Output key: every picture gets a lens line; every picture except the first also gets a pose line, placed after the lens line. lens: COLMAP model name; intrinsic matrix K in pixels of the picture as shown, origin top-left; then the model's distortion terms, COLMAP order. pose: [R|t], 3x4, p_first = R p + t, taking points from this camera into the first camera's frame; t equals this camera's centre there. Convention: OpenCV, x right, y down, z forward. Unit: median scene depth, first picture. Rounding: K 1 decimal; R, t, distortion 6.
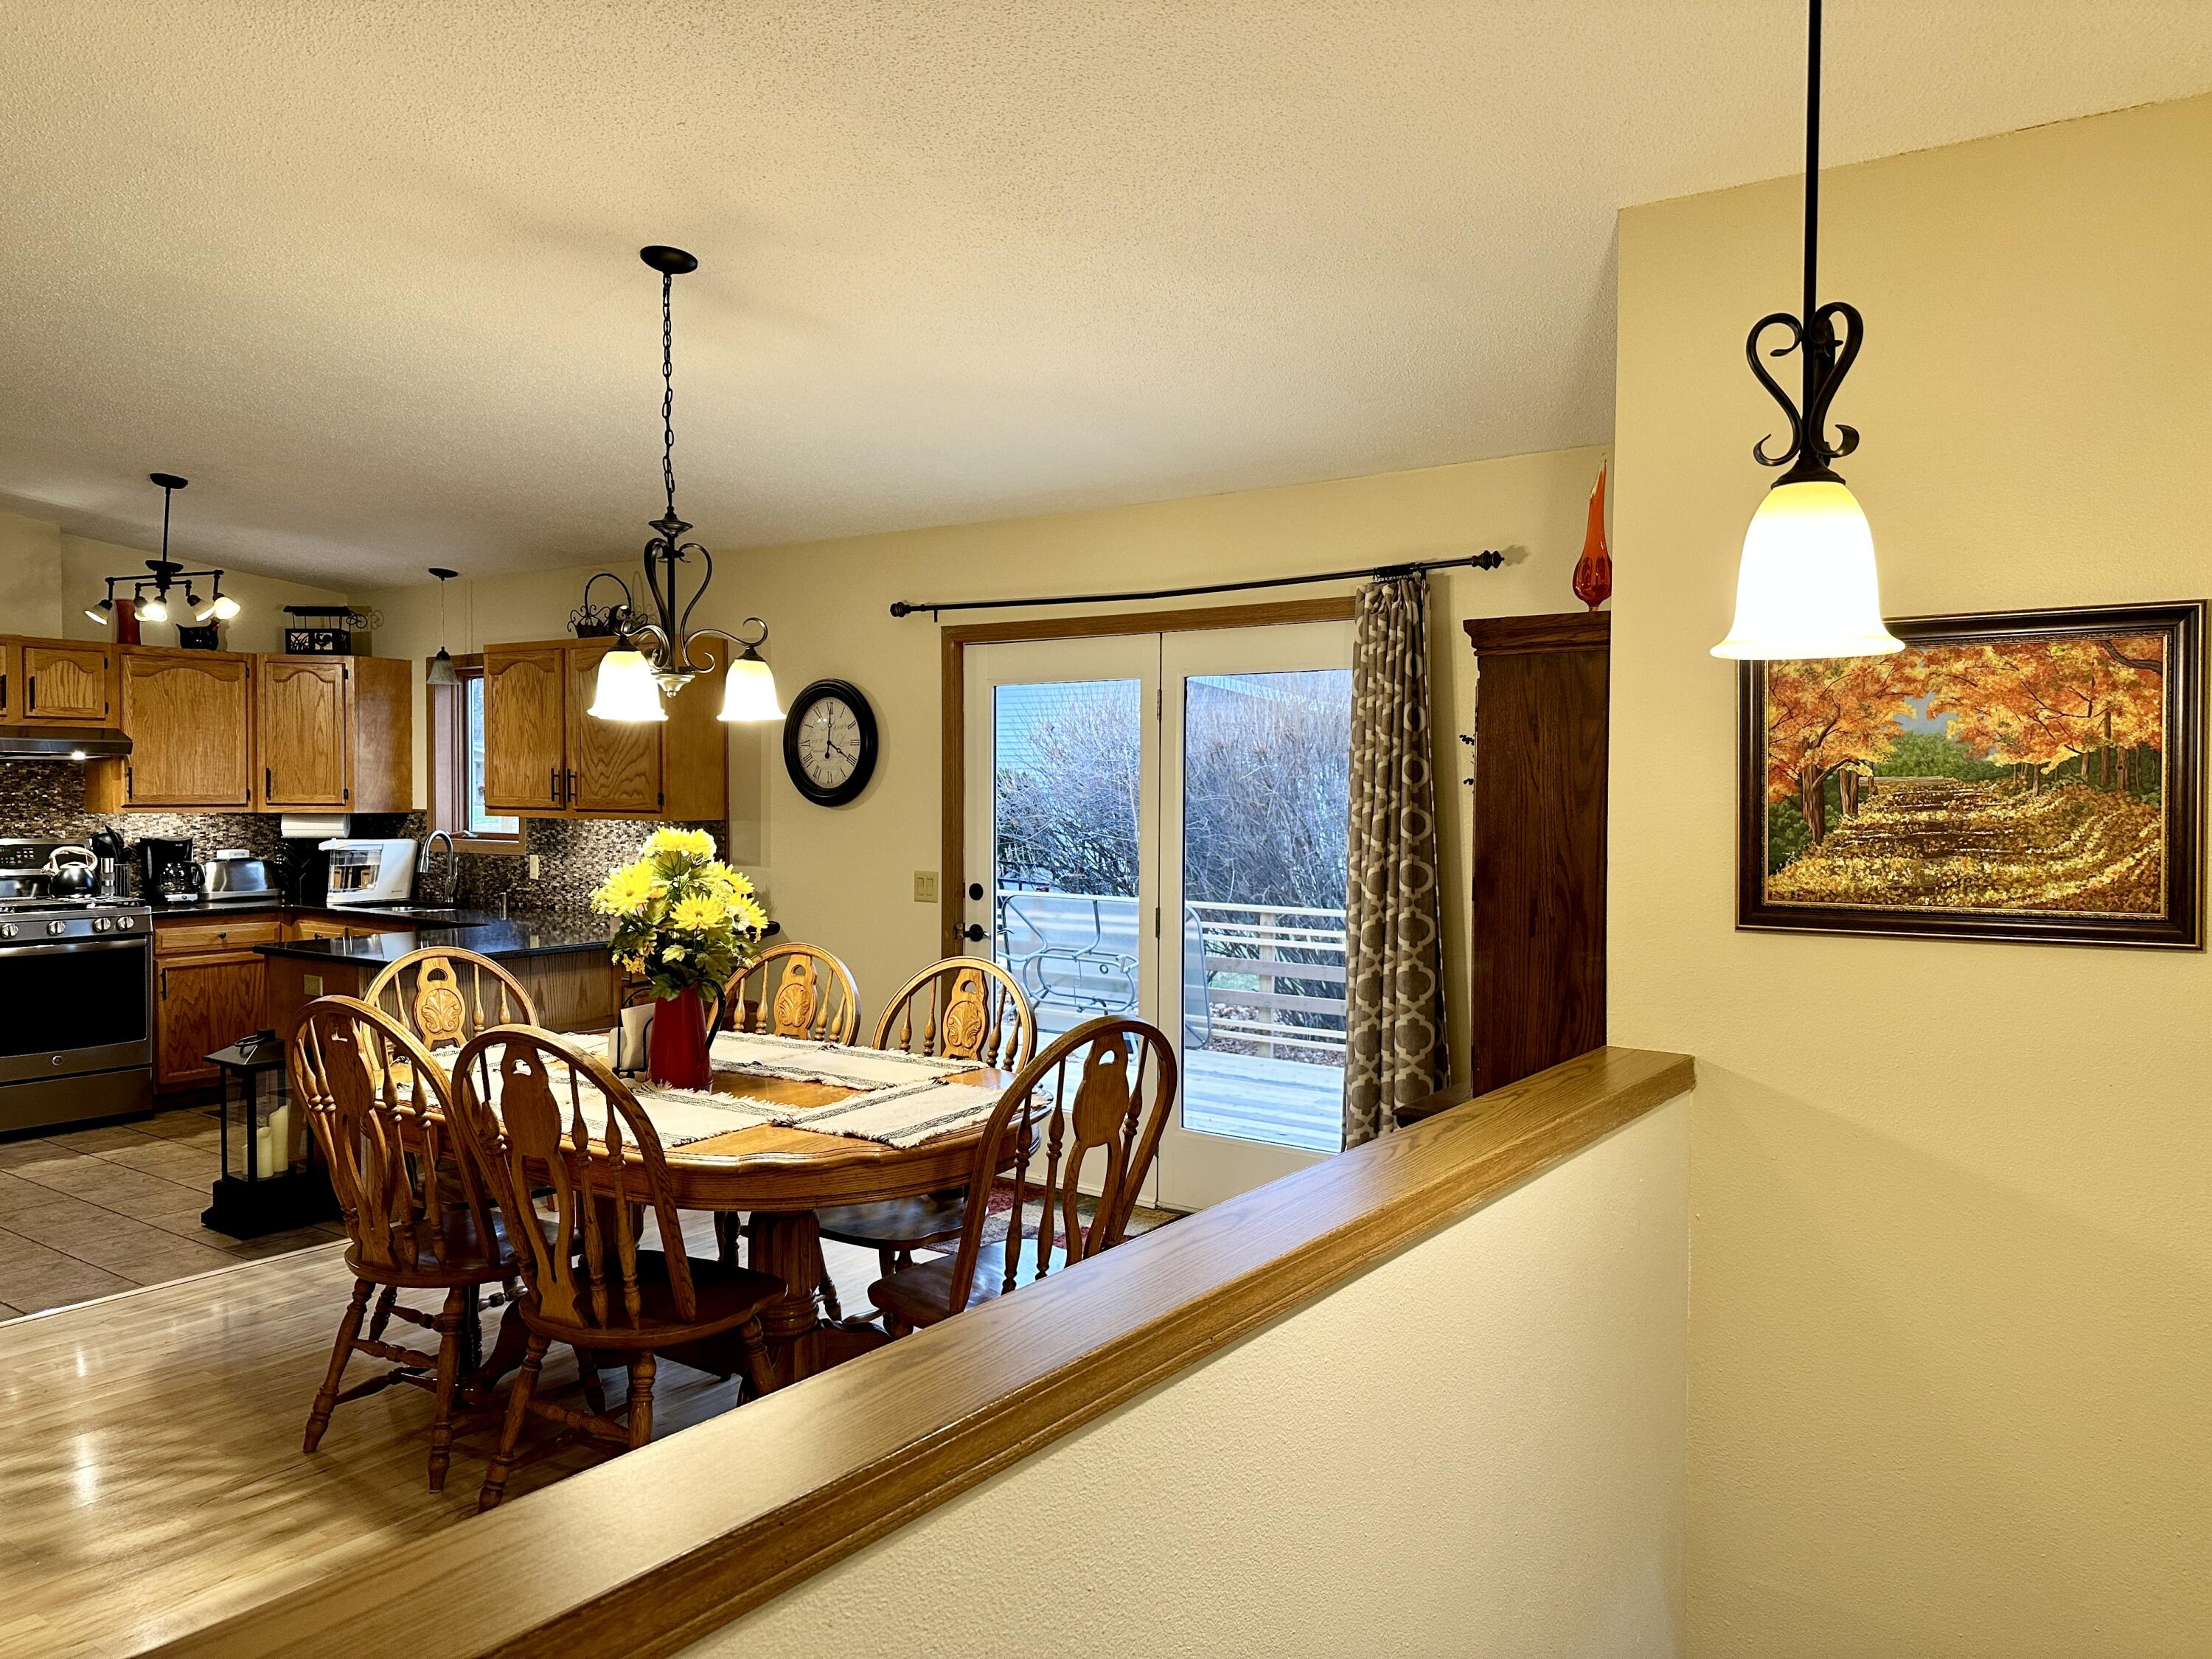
lens RADIAL K [[1535.4, 0, 1118.7], [0, 1535.4, 824.5], [0, 0, 1]] dist [0.072016, -0.093068]
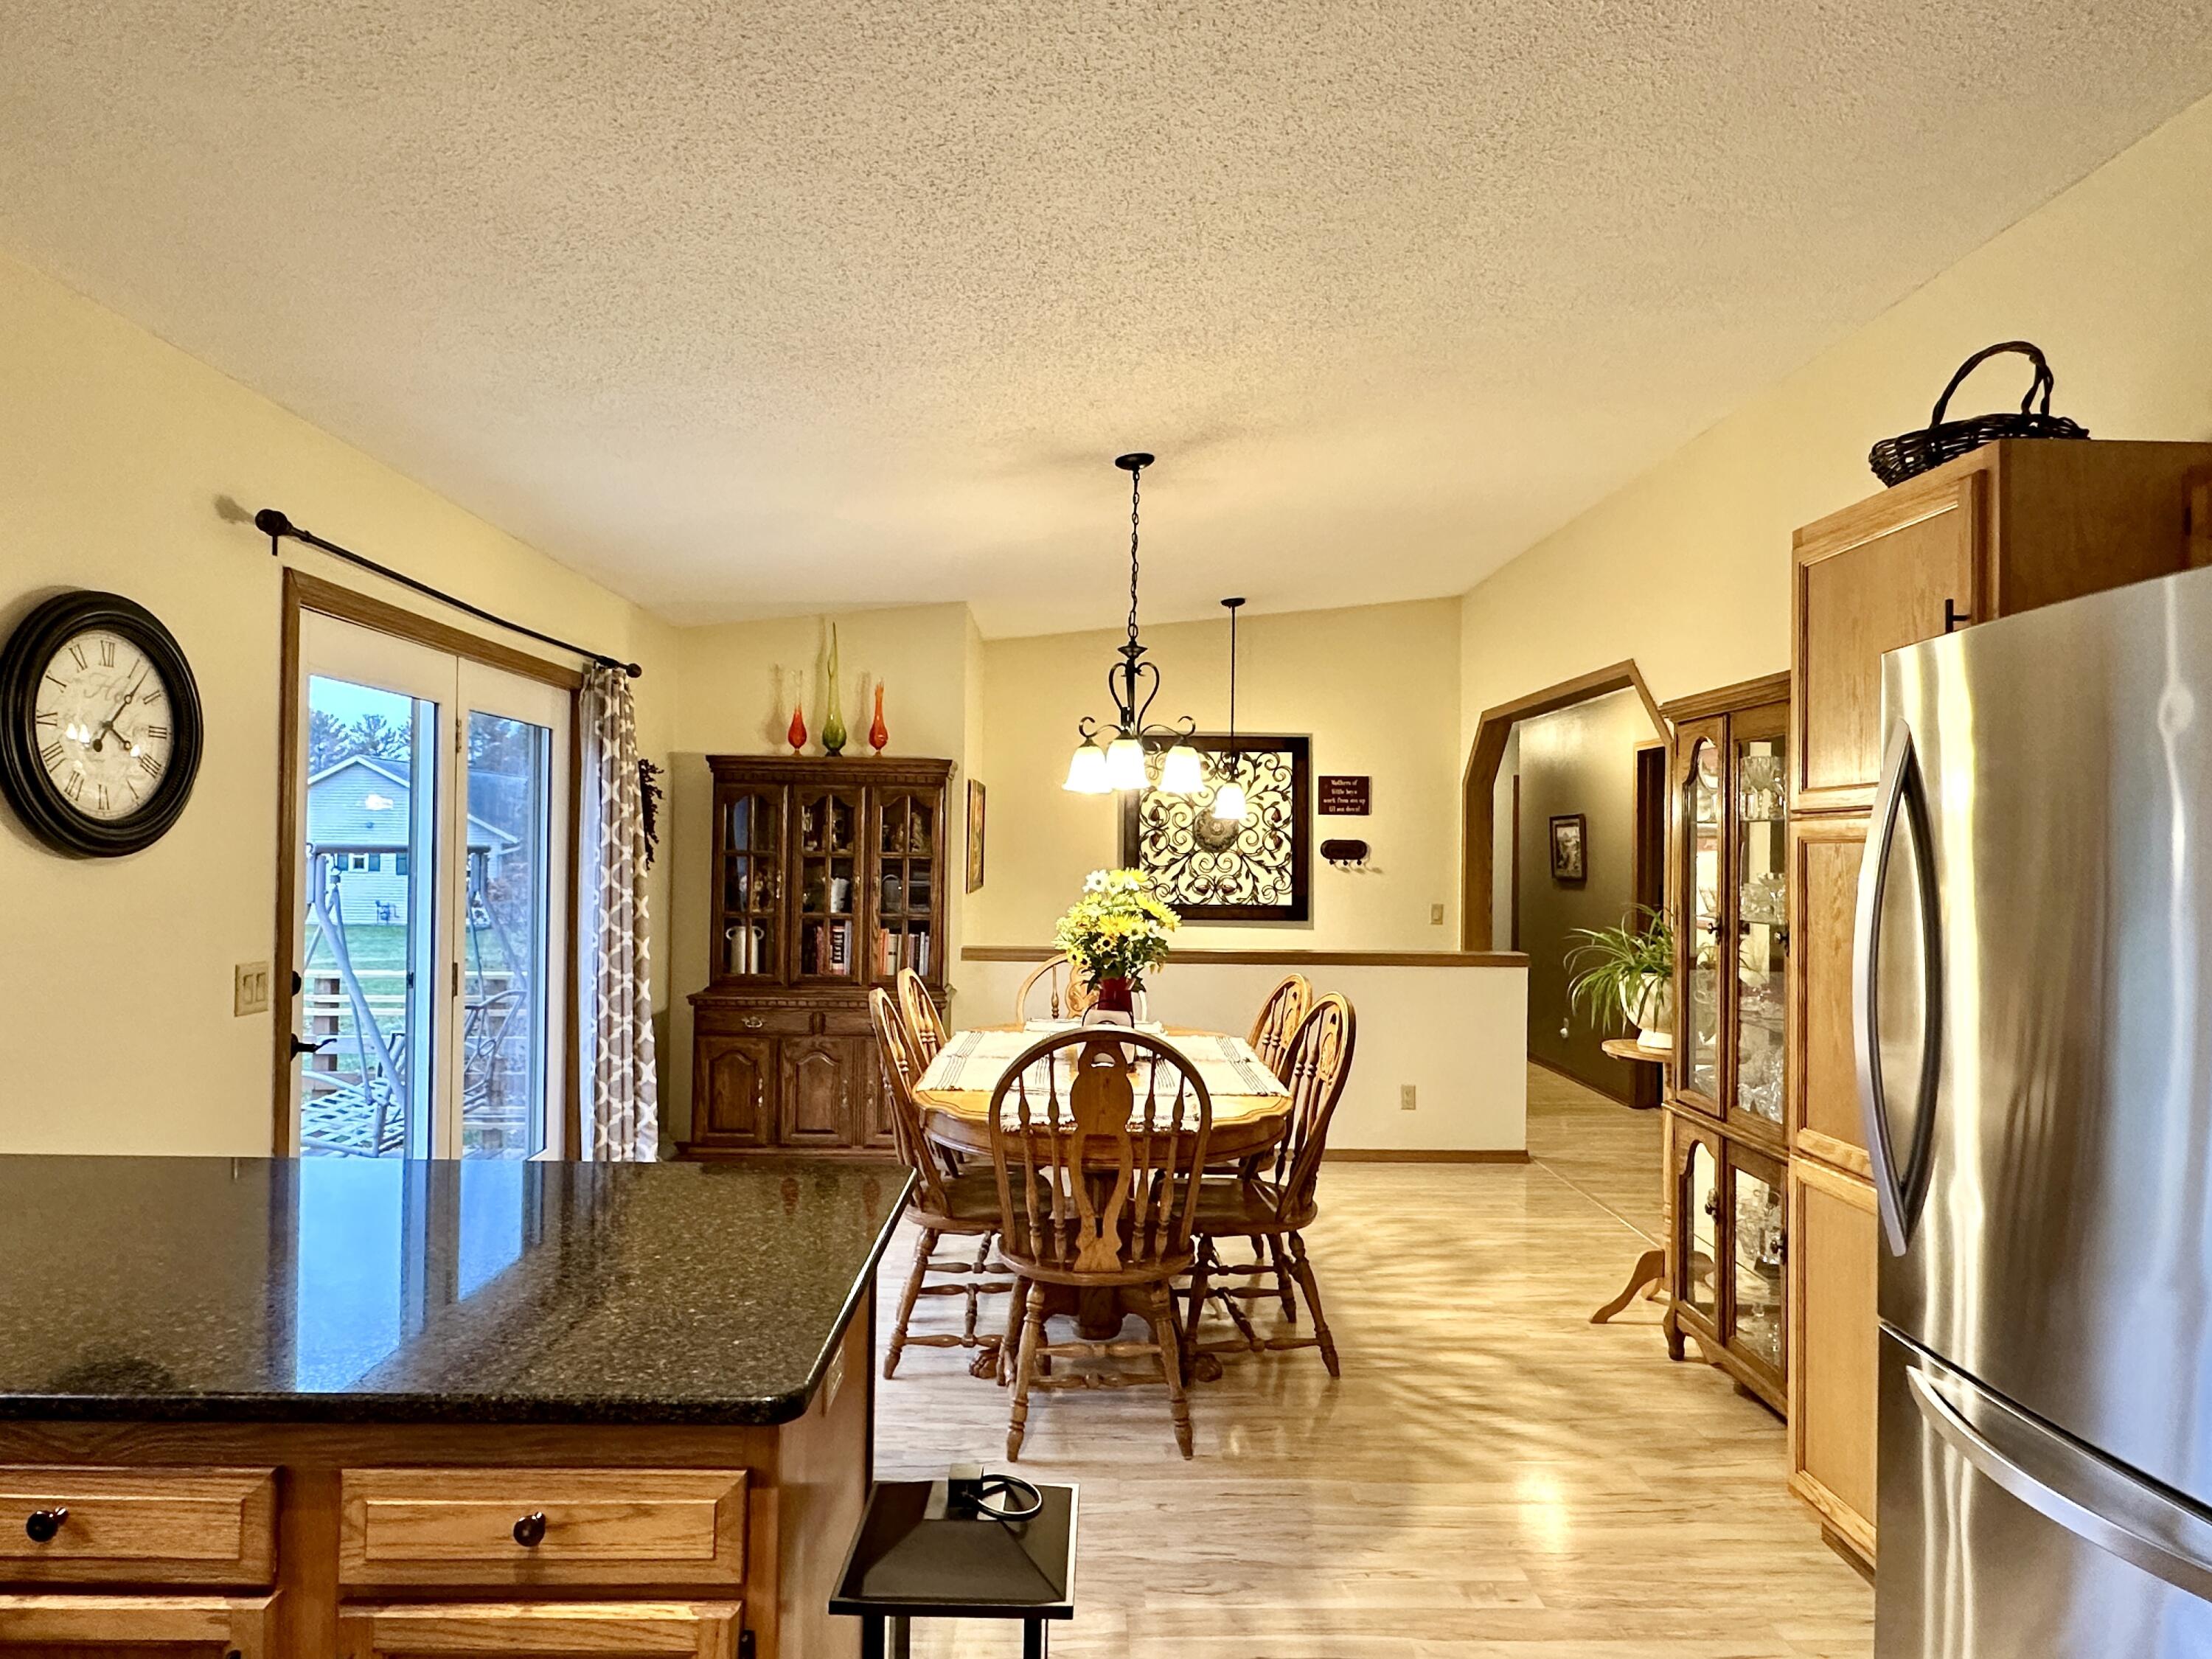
lens RADIAL K [[1275.2, 0, 1102.2], [0, 1275.2, 835.6], [0, 0, 1]] dist [-0.002892, 0.002244]
pose [[-0.583403, -0.000523, 0.812183, -1.212309], [0.006550, 0.999964, 0.005350, -0.032910], [-0.812157, 0.008441, -0.583378, 1.707195]]
